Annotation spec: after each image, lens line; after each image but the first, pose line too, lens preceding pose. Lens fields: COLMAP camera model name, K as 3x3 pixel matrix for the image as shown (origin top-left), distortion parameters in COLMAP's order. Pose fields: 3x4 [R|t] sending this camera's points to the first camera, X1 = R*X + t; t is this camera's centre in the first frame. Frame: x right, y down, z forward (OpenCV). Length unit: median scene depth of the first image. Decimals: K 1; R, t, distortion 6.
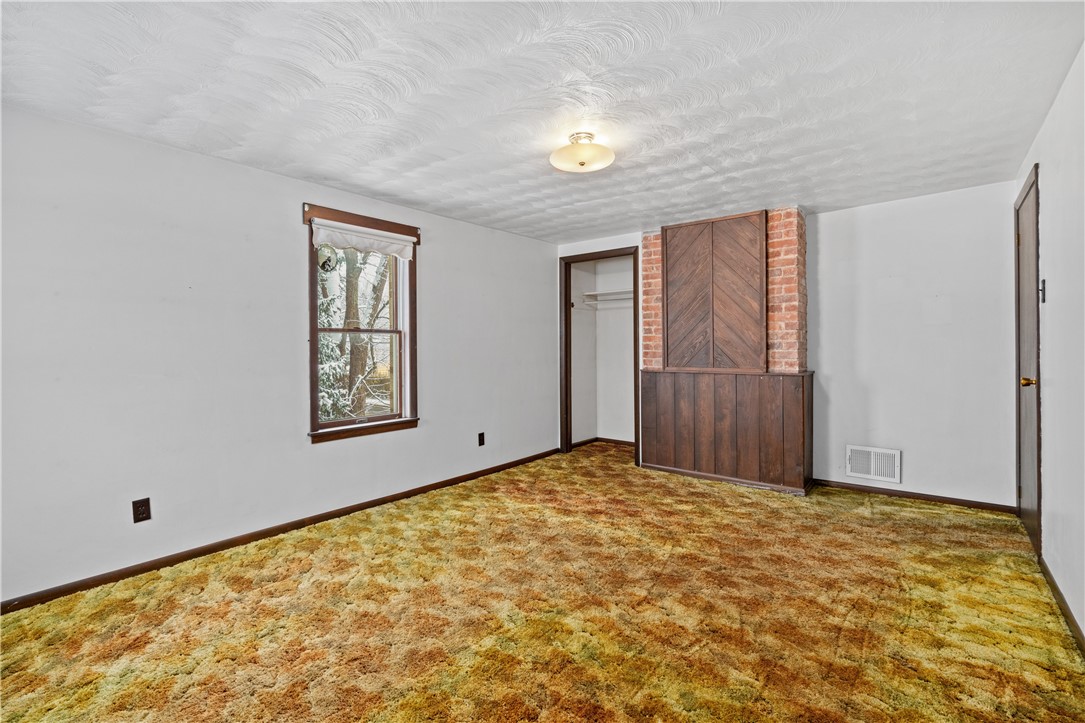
lens RADIAL K [[489.4, 0, 541.7], [0, 489.4, 349.3], [0, 0, 1]] dist [-0.010333, 0.000233]
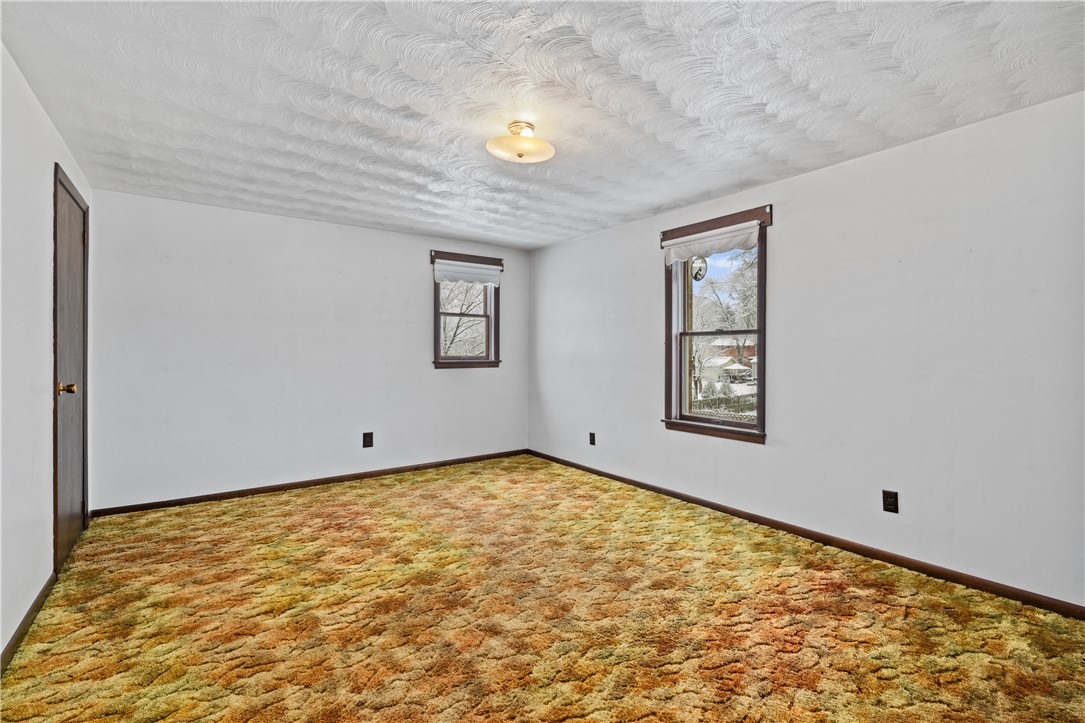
lens RADIAL K [[485.9, 0, 544.9], [0, 485.9, 364.2], [0, 0, 1]] dist [-0.012229, 0.000631]
pose [[-0.260230, 0.024667, -0.965231, 0.712832], [-0.004888, 0.999627, 0.026864, 0.001556], [0.965534, 0.011709, -0.260013, 0.952528]]
